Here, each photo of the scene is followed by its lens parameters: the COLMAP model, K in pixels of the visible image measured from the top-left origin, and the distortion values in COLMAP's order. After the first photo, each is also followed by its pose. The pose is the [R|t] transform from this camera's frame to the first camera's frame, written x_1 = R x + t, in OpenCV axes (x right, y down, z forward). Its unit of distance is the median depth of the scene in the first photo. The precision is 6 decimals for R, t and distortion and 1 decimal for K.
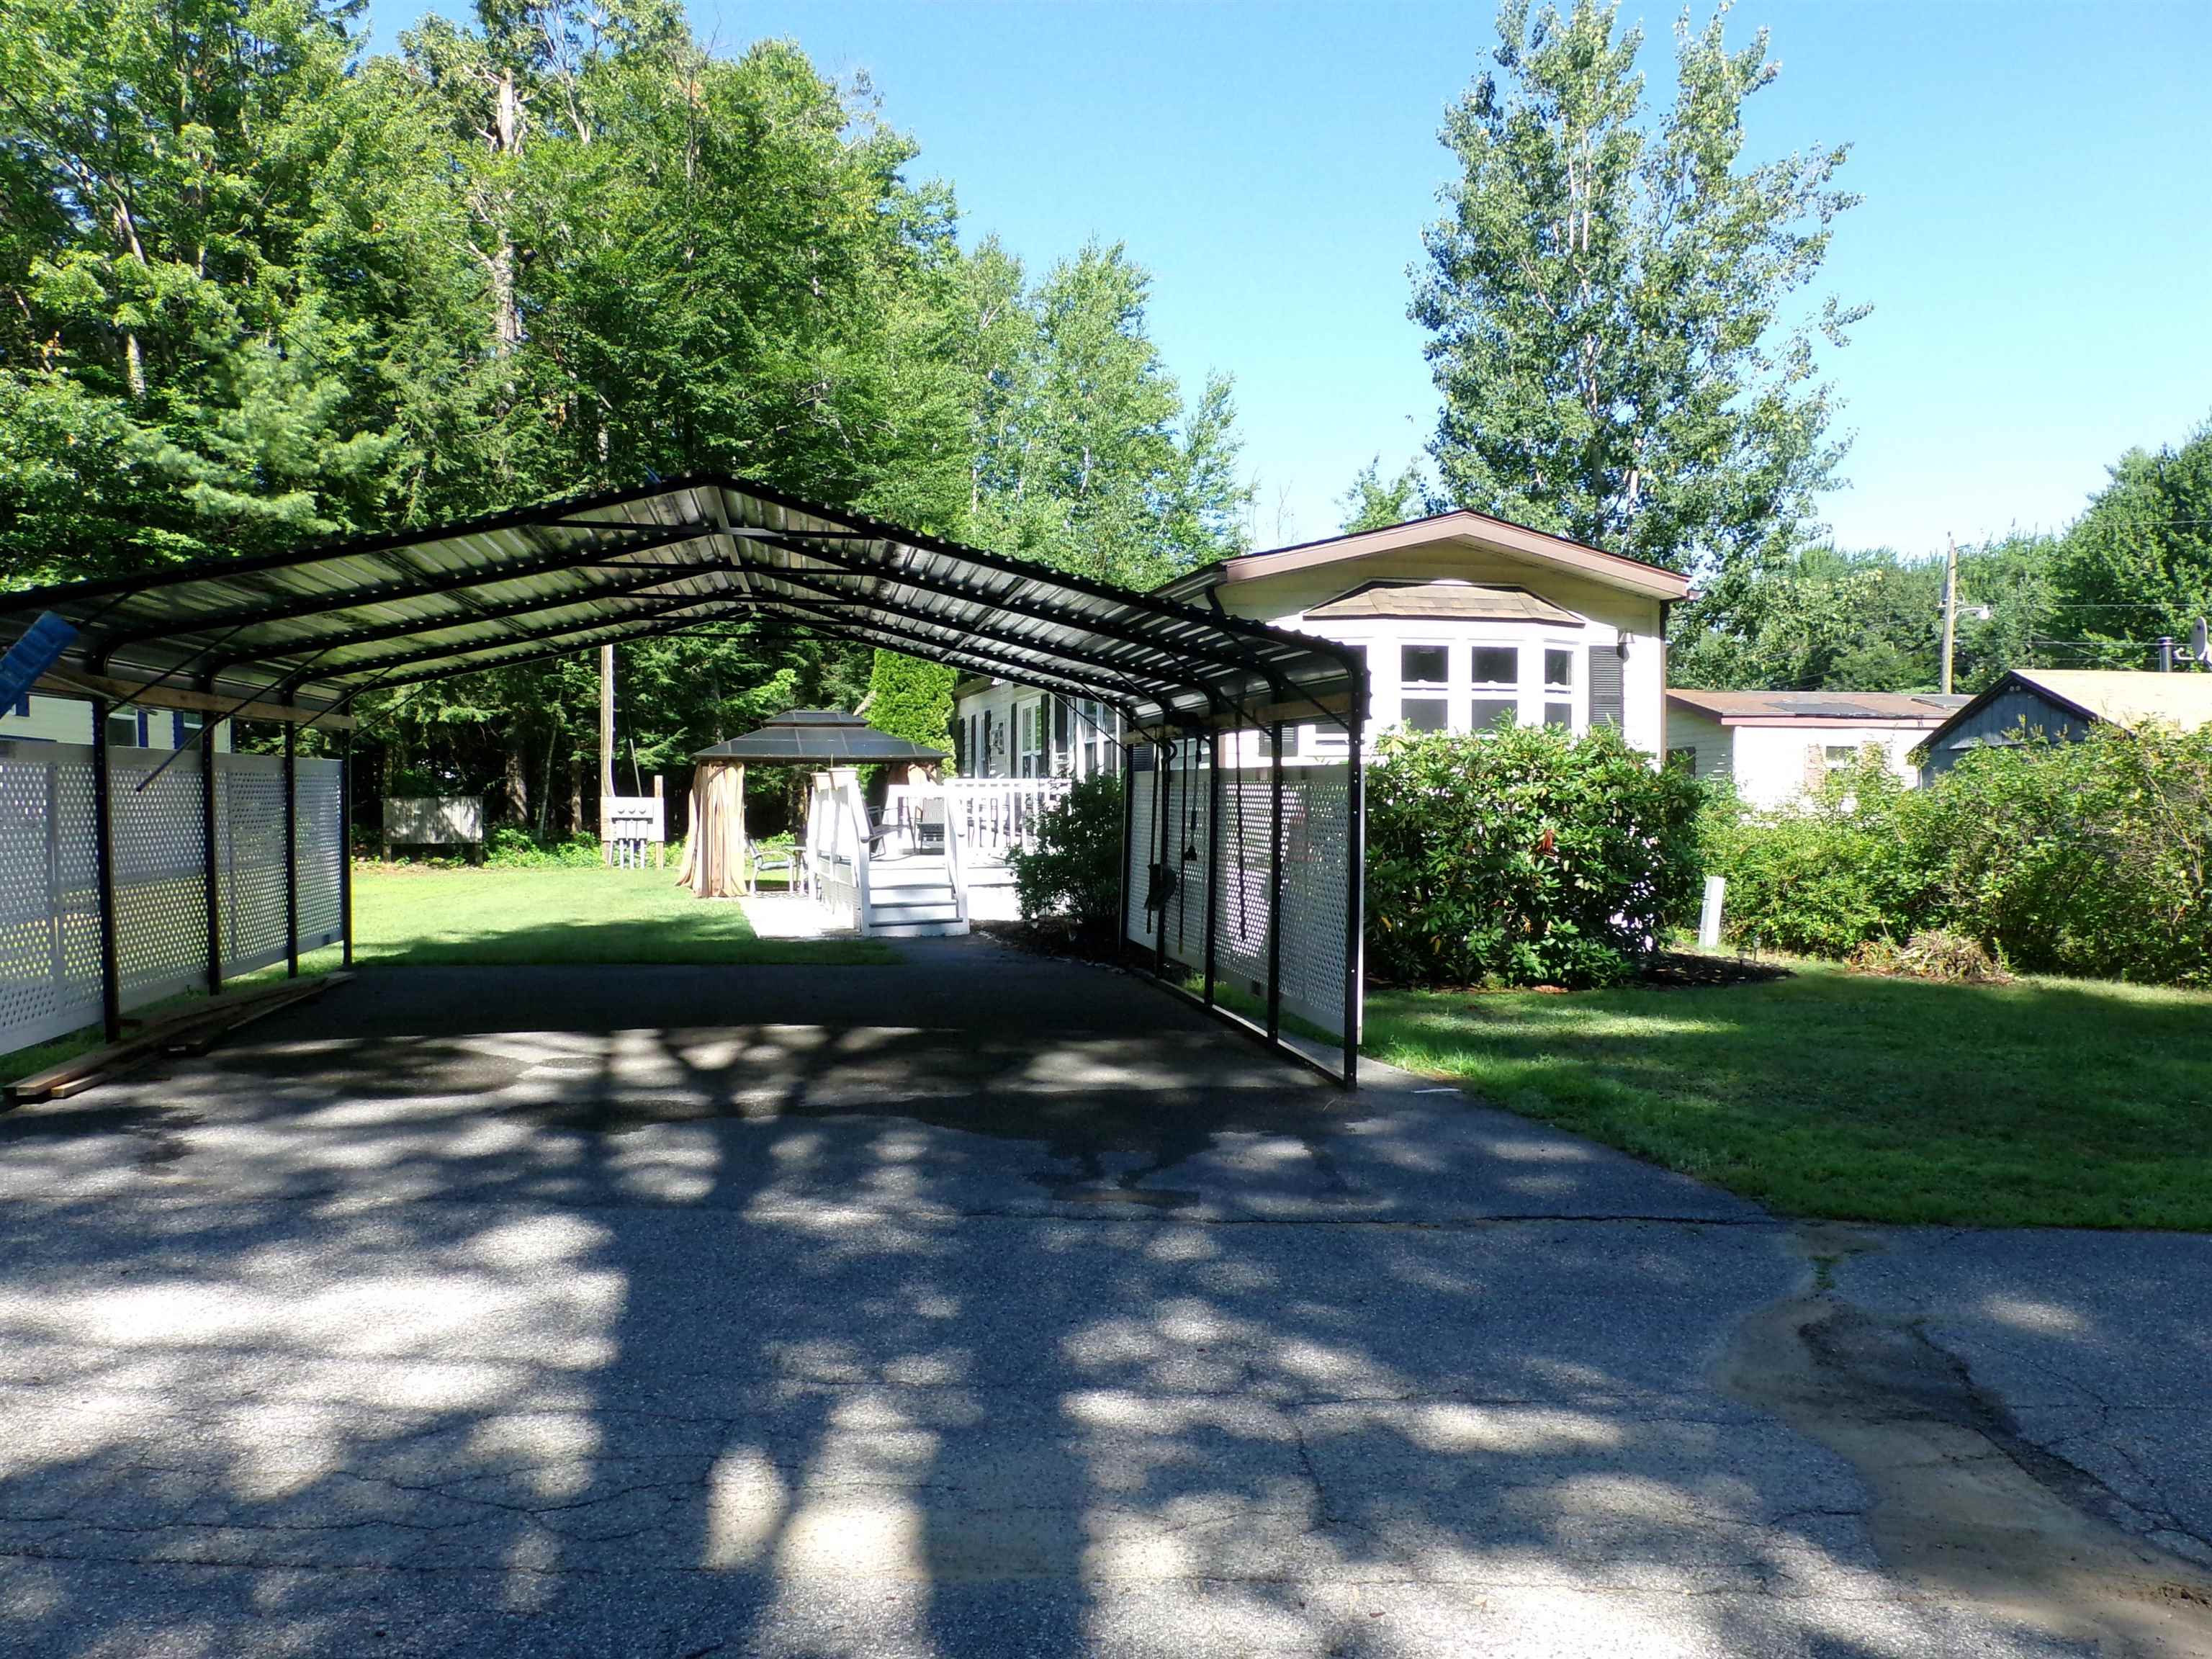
lens RADIAL K [[1690.7, 0, 1108.3], [0, 1690.7, 872.0], [0, 0, 1]] dist [-0.051935, 0.098887]
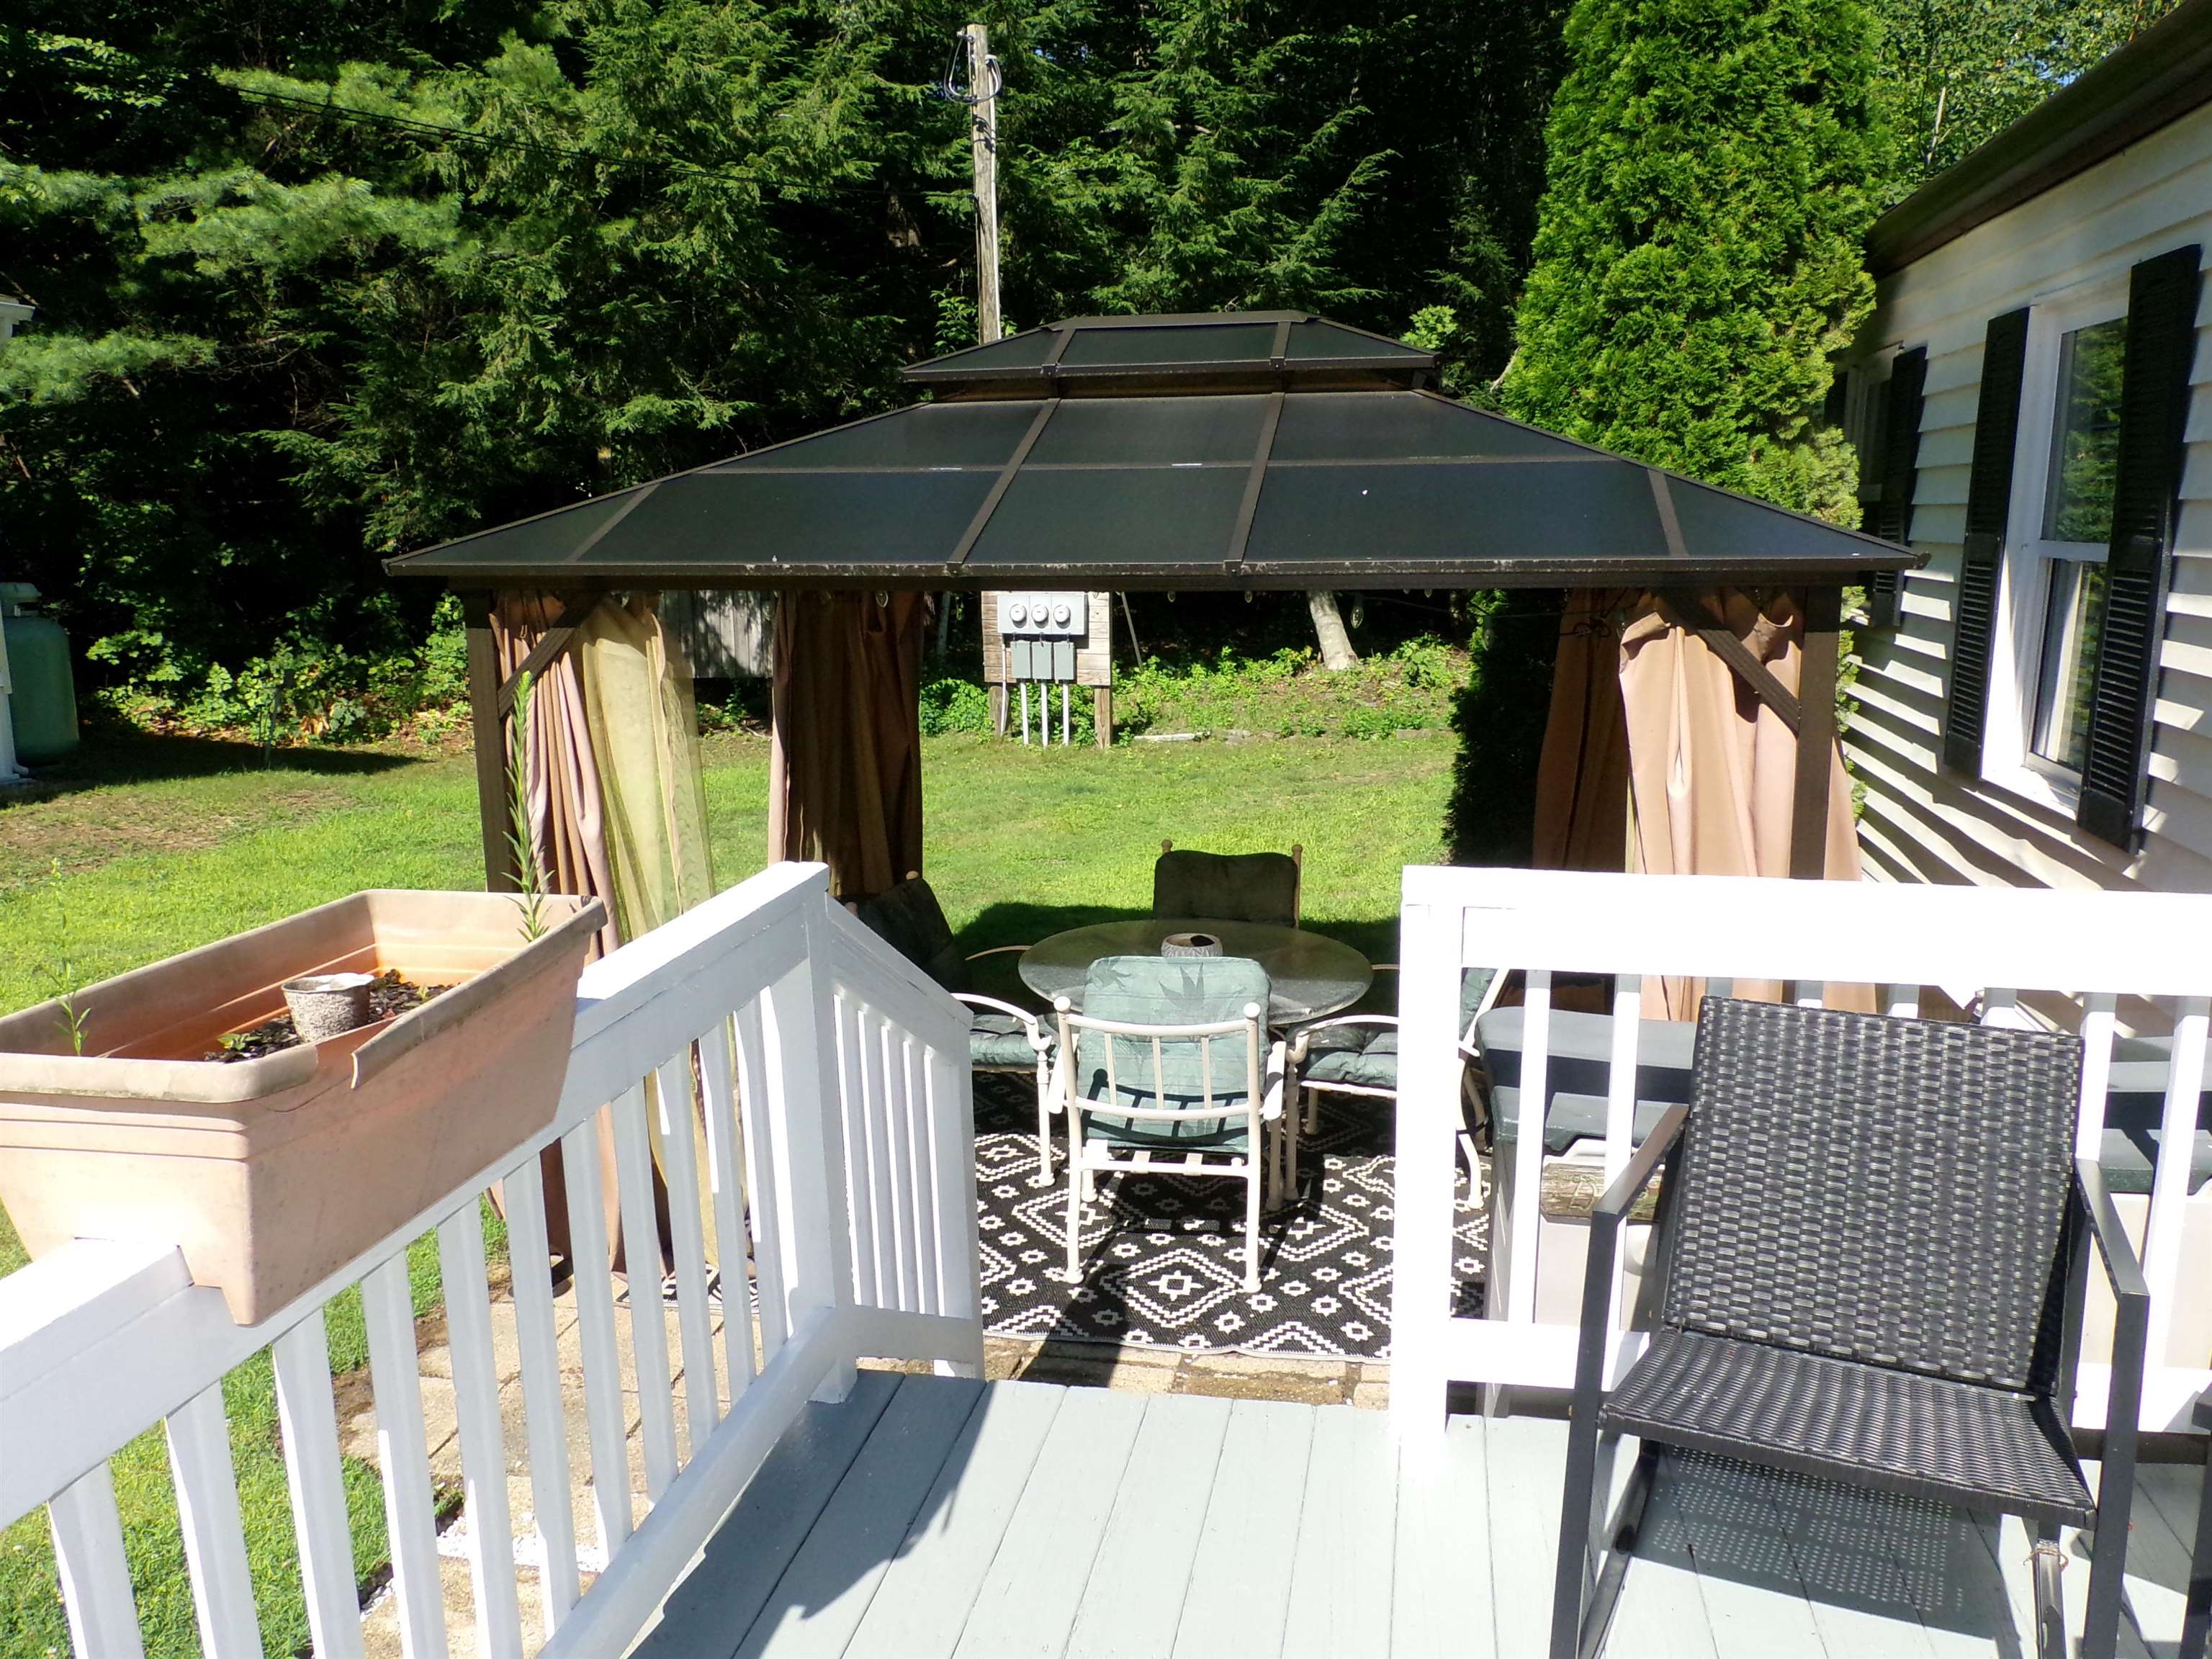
lens RADIAL K [[1693.8, 0, 1132.9], [0, 1693.8, 856.3], [0, 0, 1]] dist [-0.087532, 0.164466]
pose [[0.906585, 0.077169, -0.414908, -0.075566], [-0.010795, 0.987059, 0.159995, -0.053616], [0.421885, -0.140570, 0.895686, 0.681435]]
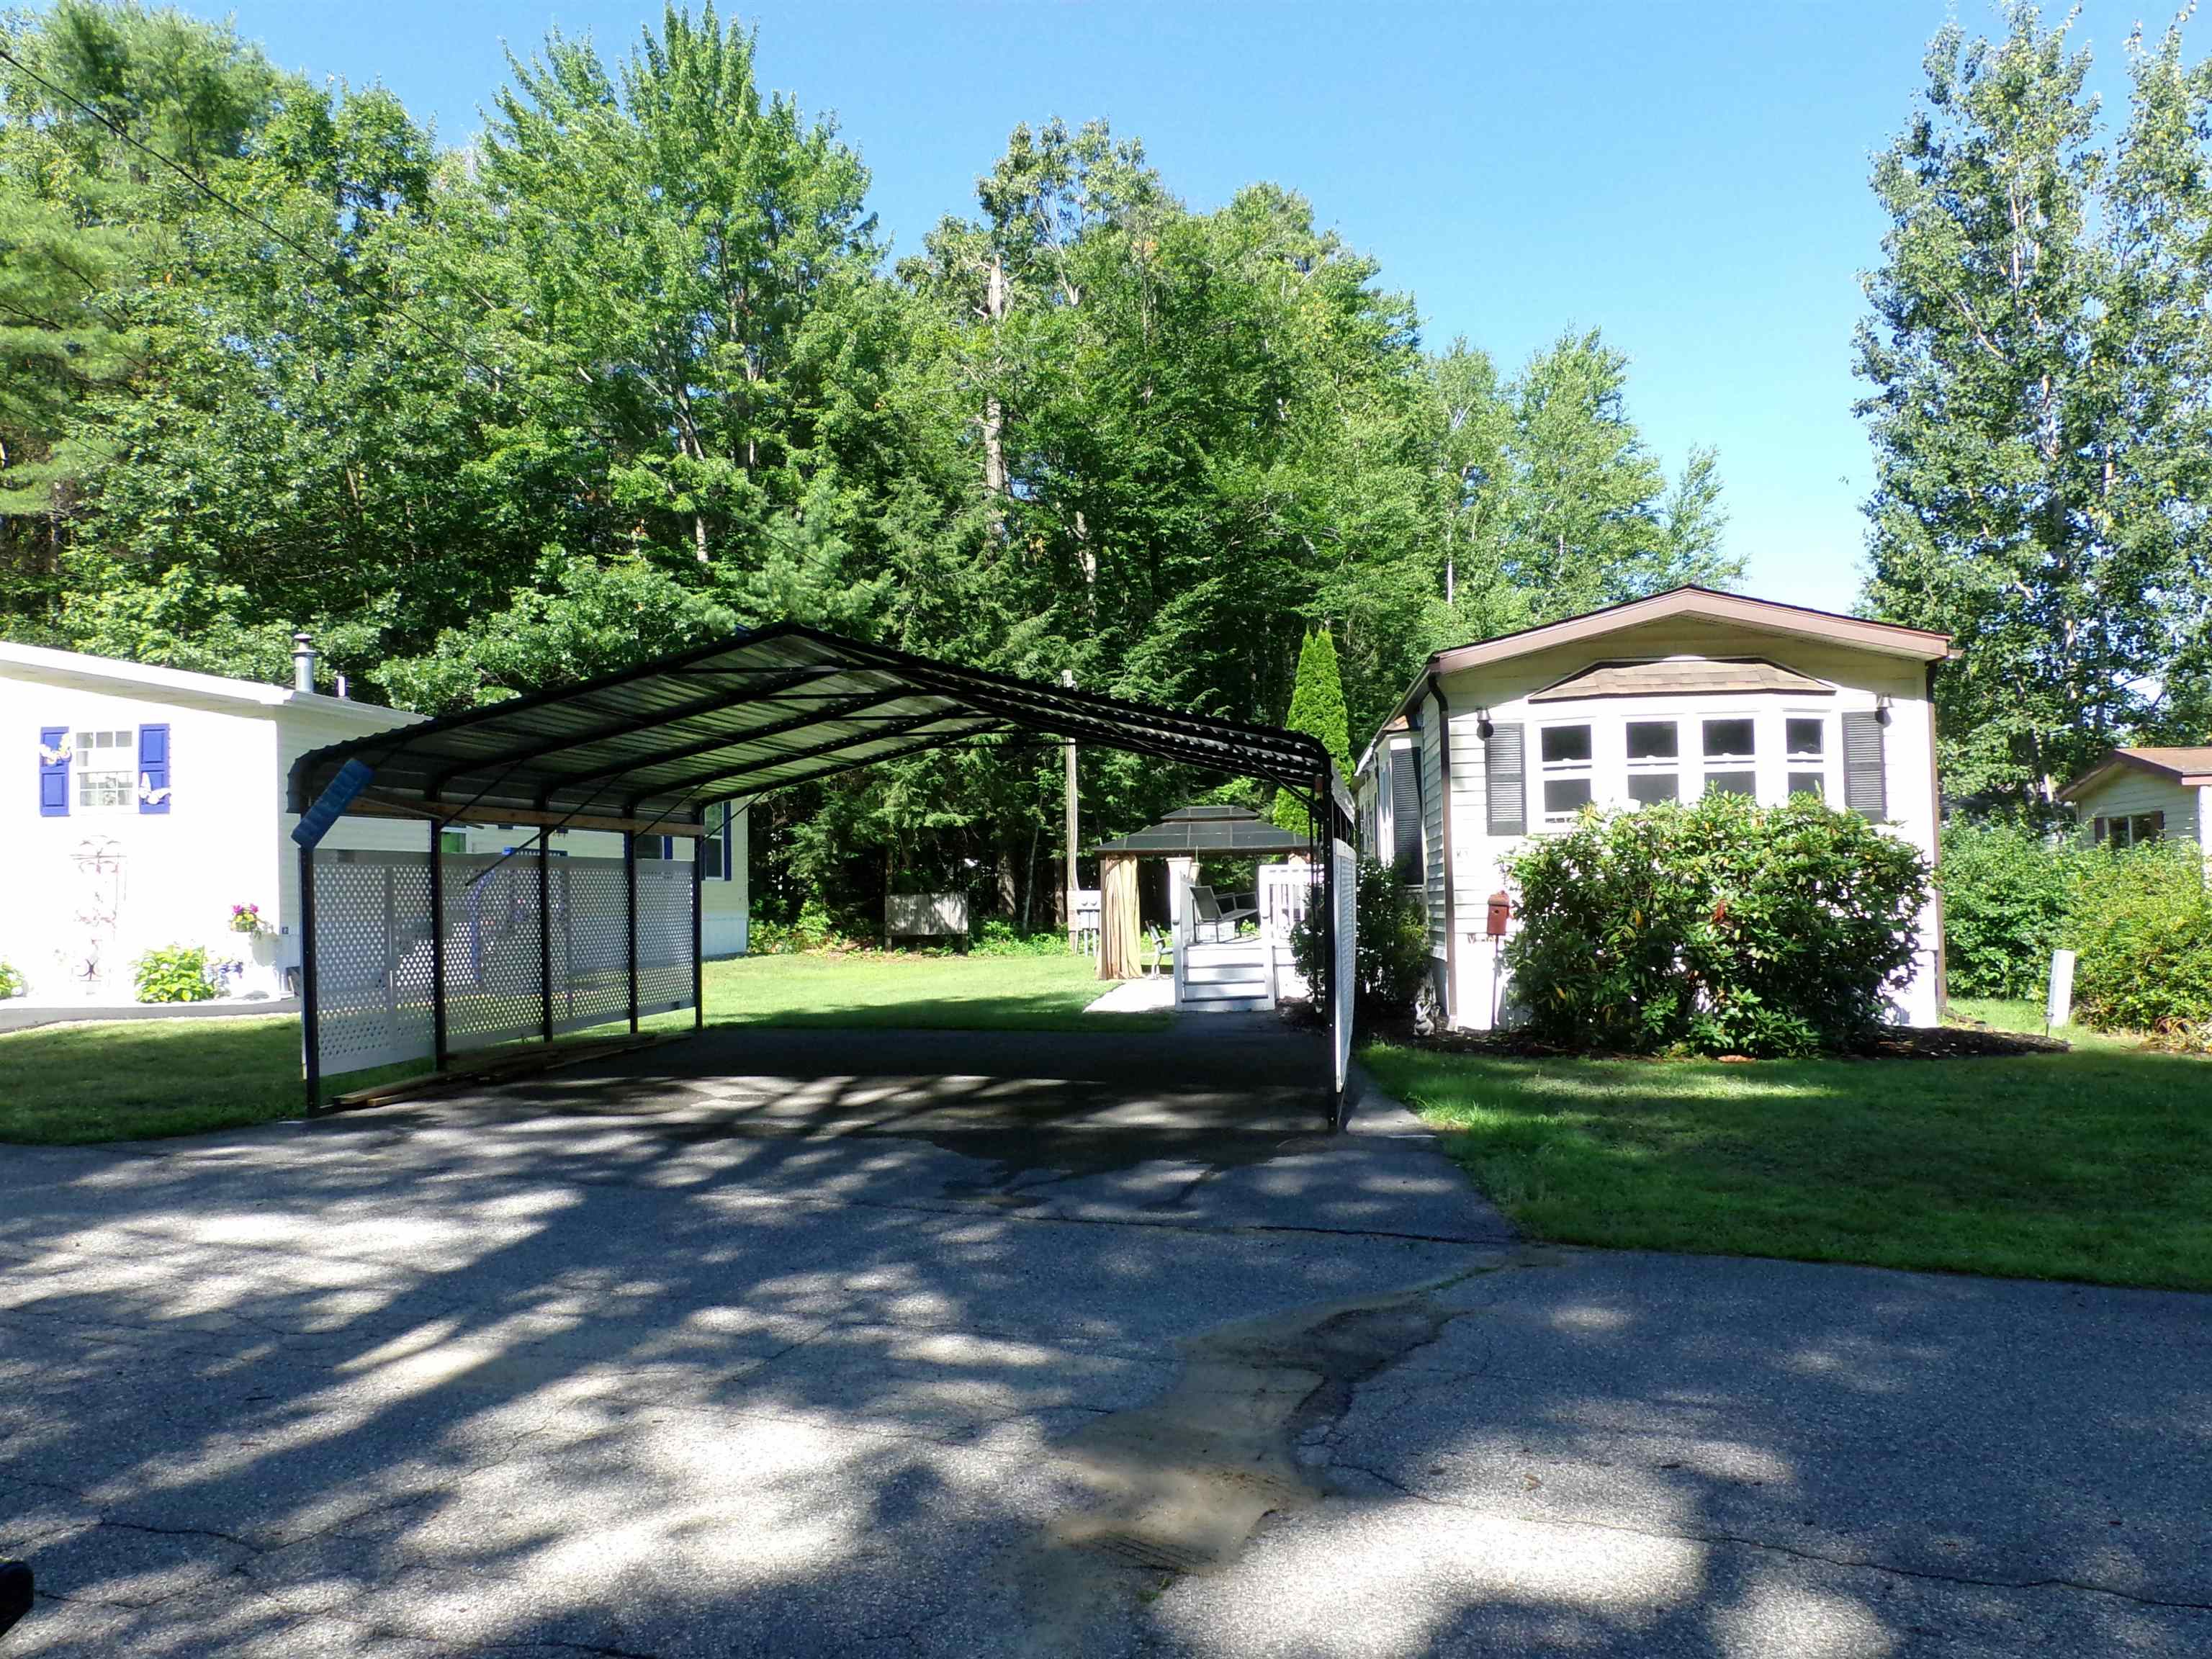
lens RADIAL K [[1685.9, 0, 1118.7], [0, 1685.9, 869.2], [0, 0, 1]] dist [-0.090877, 0.176804]
pose [[0.944423, -0.023654, -0.327880, 0.102909], [0.005012, 0.998328, -0.057583, 0.005195], [0.328694, 0.052740, 0.942963, -0.024720]]
